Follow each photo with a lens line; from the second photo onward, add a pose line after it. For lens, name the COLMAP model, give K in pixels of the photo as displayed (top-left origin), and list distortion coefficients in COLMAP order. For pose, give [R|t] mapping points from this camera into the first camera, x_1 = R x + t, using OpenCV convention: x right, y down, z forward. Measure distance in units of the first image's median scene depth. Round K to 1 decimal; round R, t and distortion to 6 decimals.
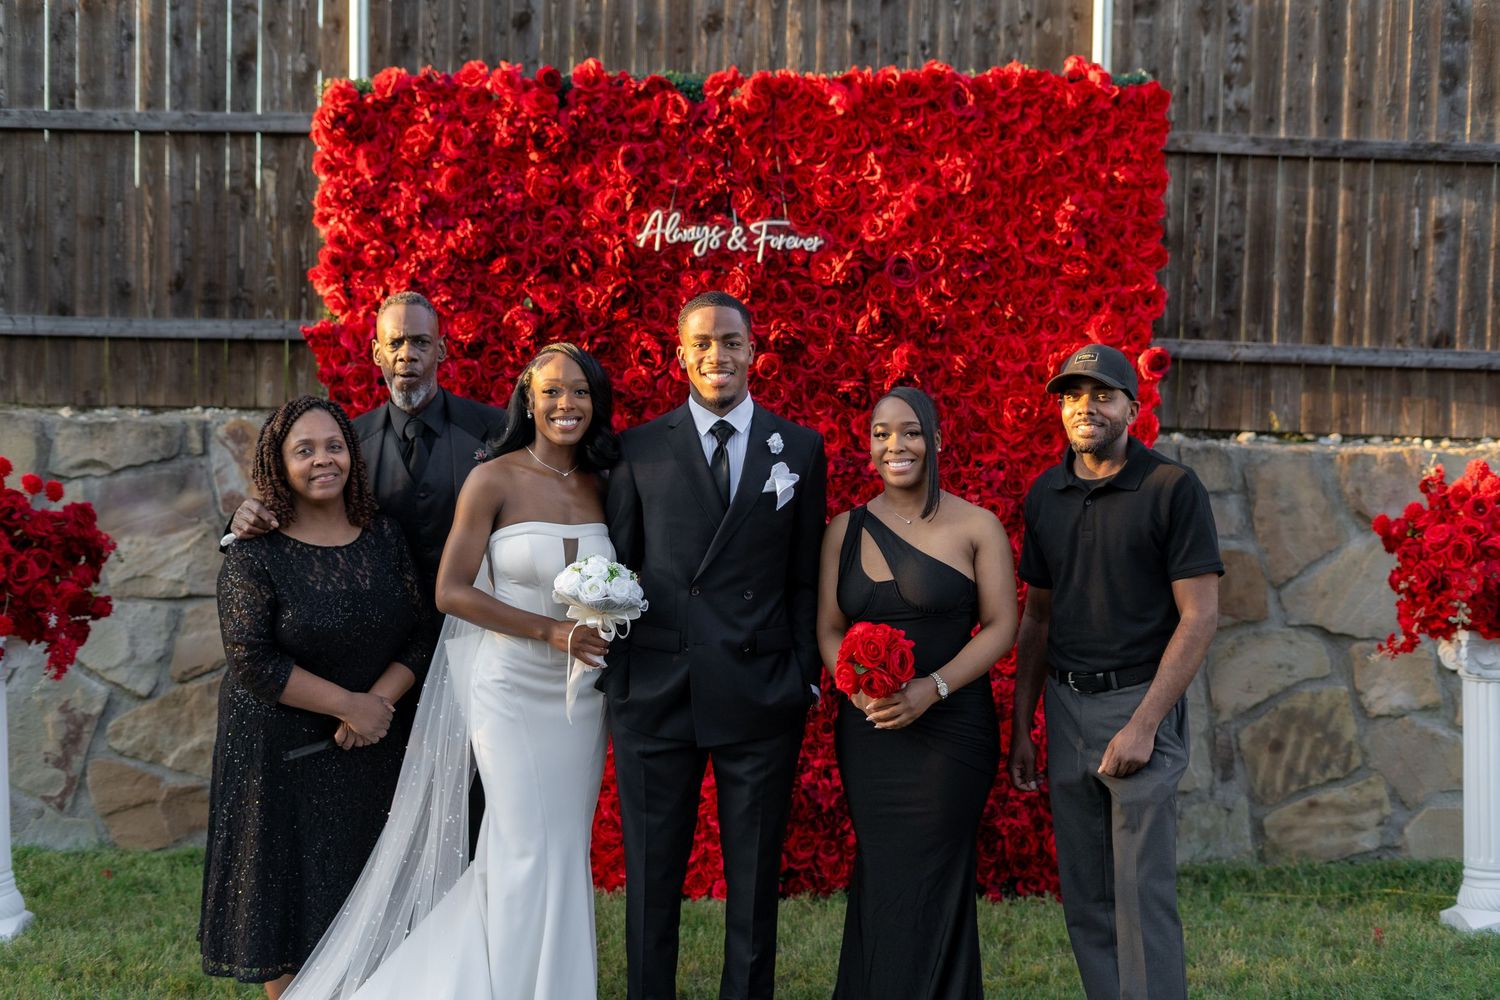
lens RADIAL K [[2081.0, 0, 743.4], [0, 2081.0, 504.2], [0, 0, 1]] dist [-0.003992, 0.003260]
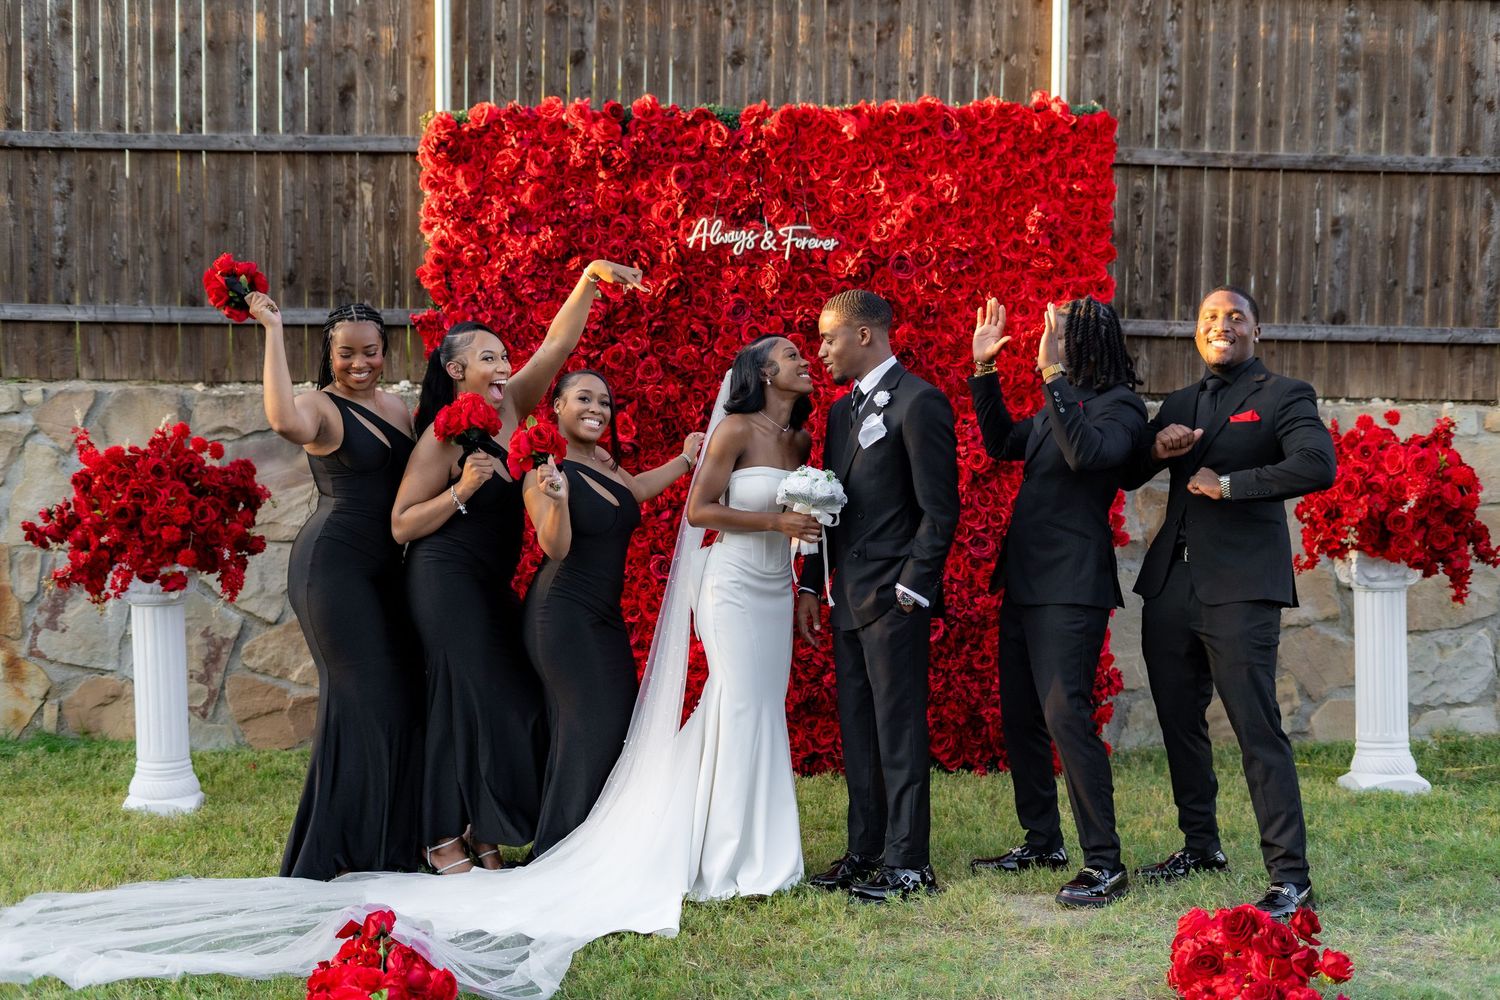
lens RADIAL K [[2074.6, 0, 750.0], [0, 2074.6, 500.0], [0, 0, 1]] dist [-0.003091, 0.015882]
pose [[0.999369, -0.010755, 0.033853, -0.056845], [0.010431, 0.999898, 0.009724, 0.013718], [-0.033955, -0.009364, 0.999380, -0.226604]]
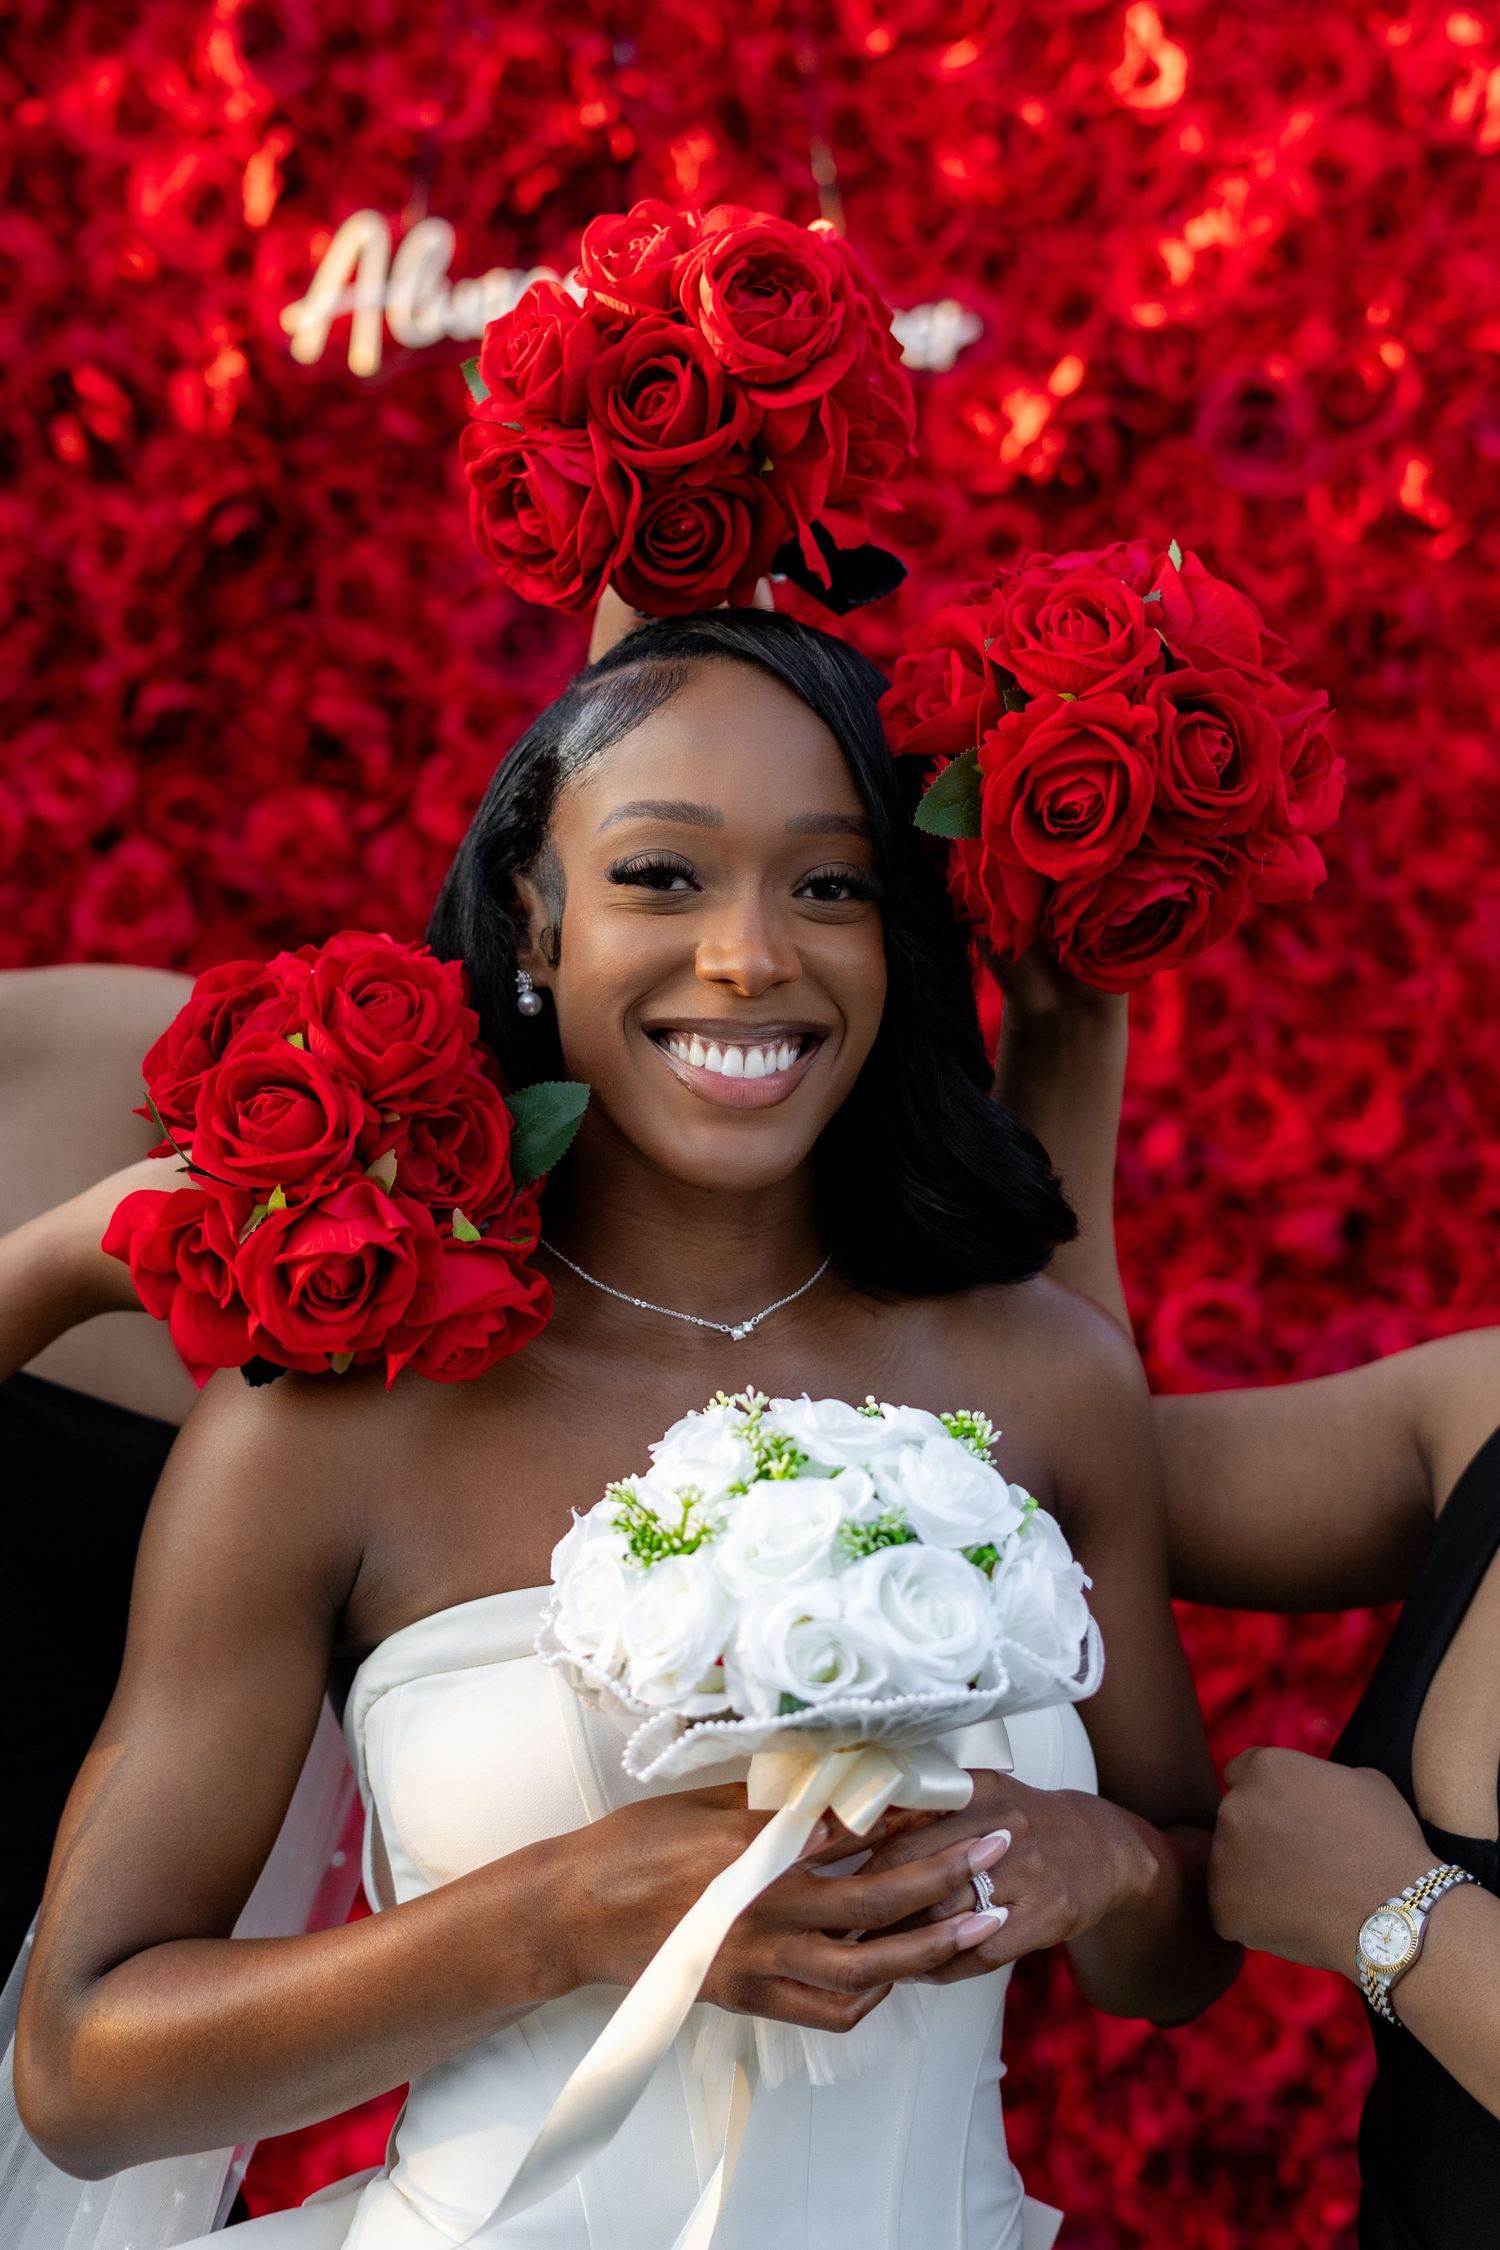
lens RADIAL K [[3105.9, 0, 746.5], [0, 3105.9, 955.7], [0, 0, 1]] dist [-0.006872, 0.040153]
pose [[0.999694, -0.012556, 0.021316, -0.001085], [0.013544, 0.998810, -0.046861, -0.025055], [-0.020702, 0.047135, 0.998674, 0.594115]]
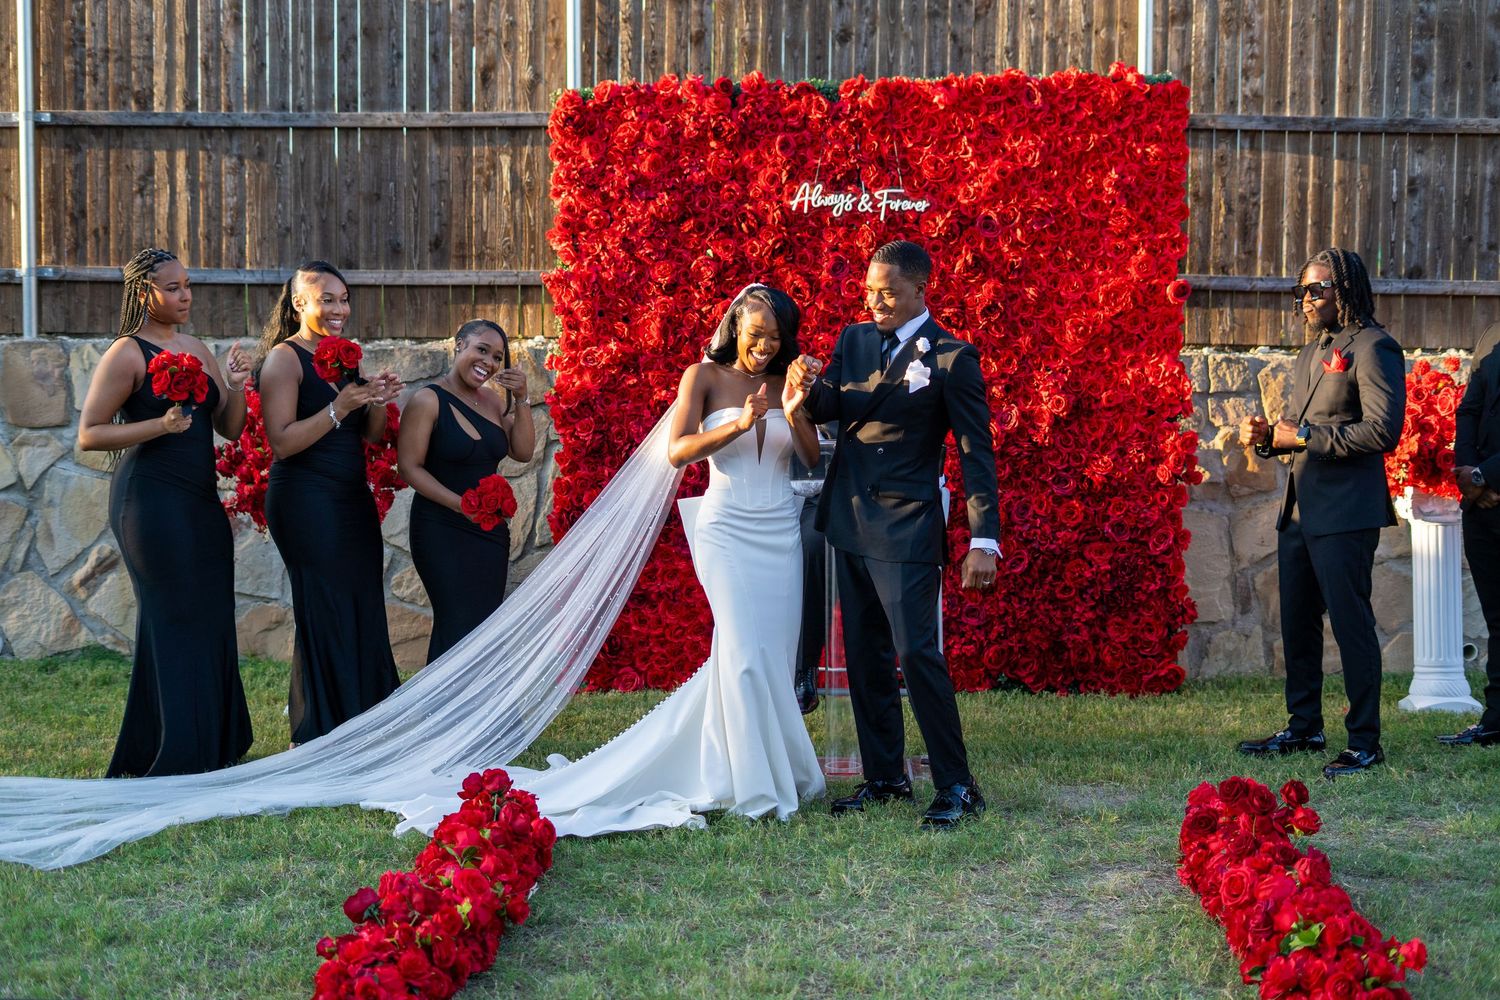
lens RADIAL K [[2157.4, 0, 766.6], [0, 2157.4, 484.7], [0, 0, 1]] dist [-0.012472, 0.001346]
pose [[0.998864, -0.010042, -0.046589, -0.003436], [0.010439, 0.999911, 0.008274, 0.041604], [0.046502, -0.008751, 0.998880, -0.392514]]
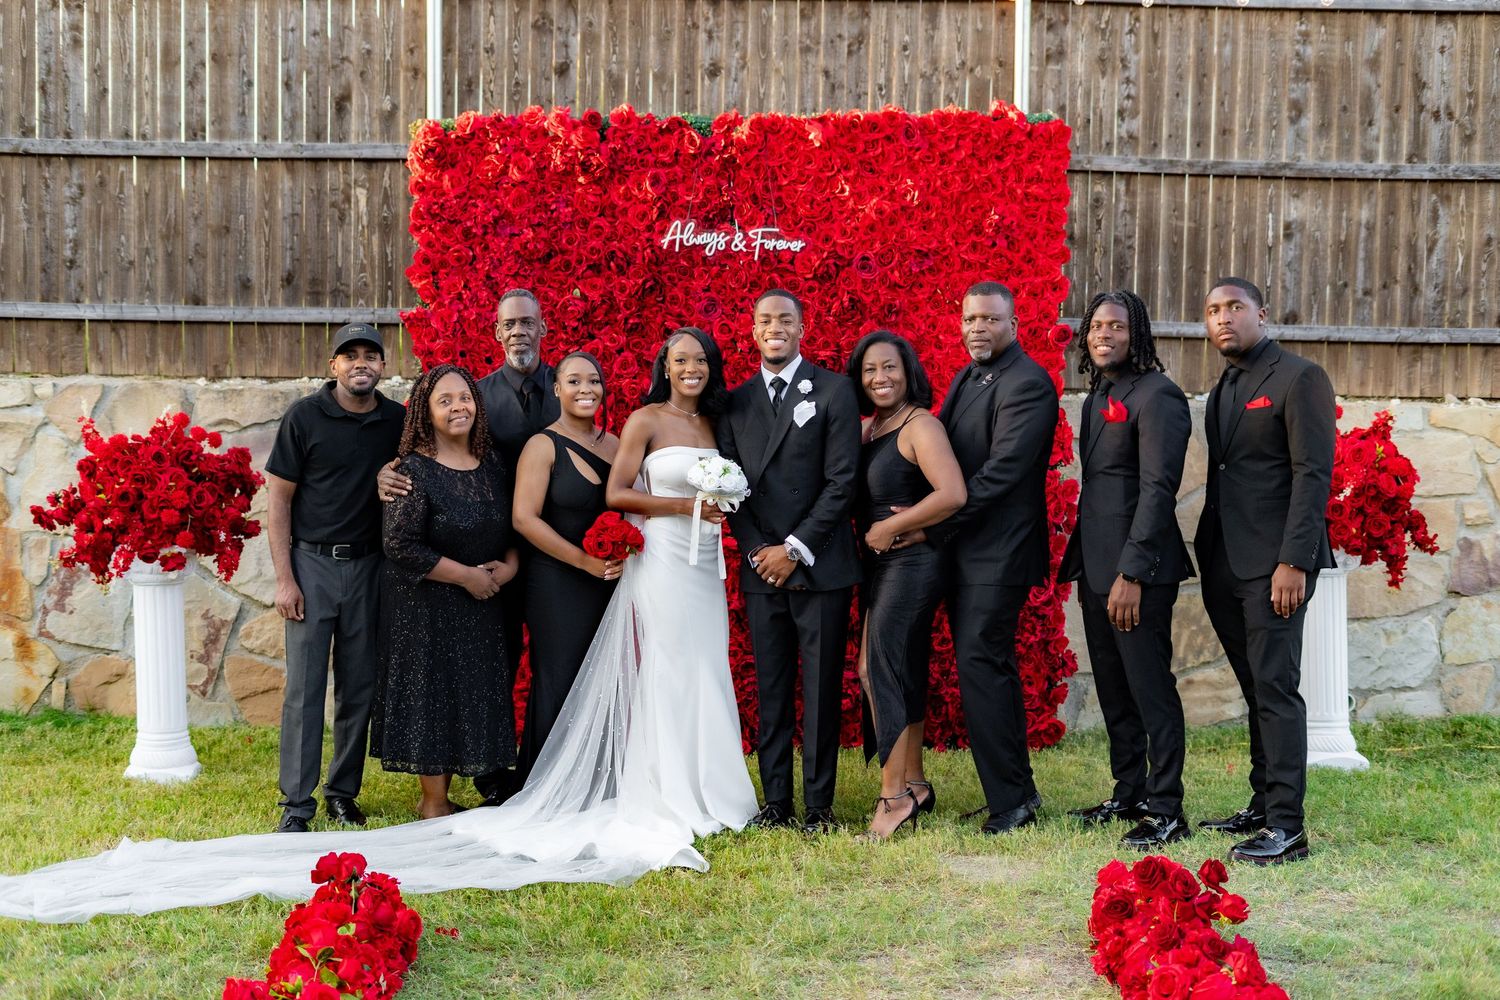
lens RADIAL K [[2070.6, 0, 739.8], [0, 2070.6, 492.0], [0, 0, 1]] dist [-0.006872, 0.040153]
pose [[0.999789, -0.007620, 0.019073, -0.027929], [0.007637, 0.999970, -0.000831, 0.028970], [-0.019066, 0.000976, 0.999818, -0.287960]]
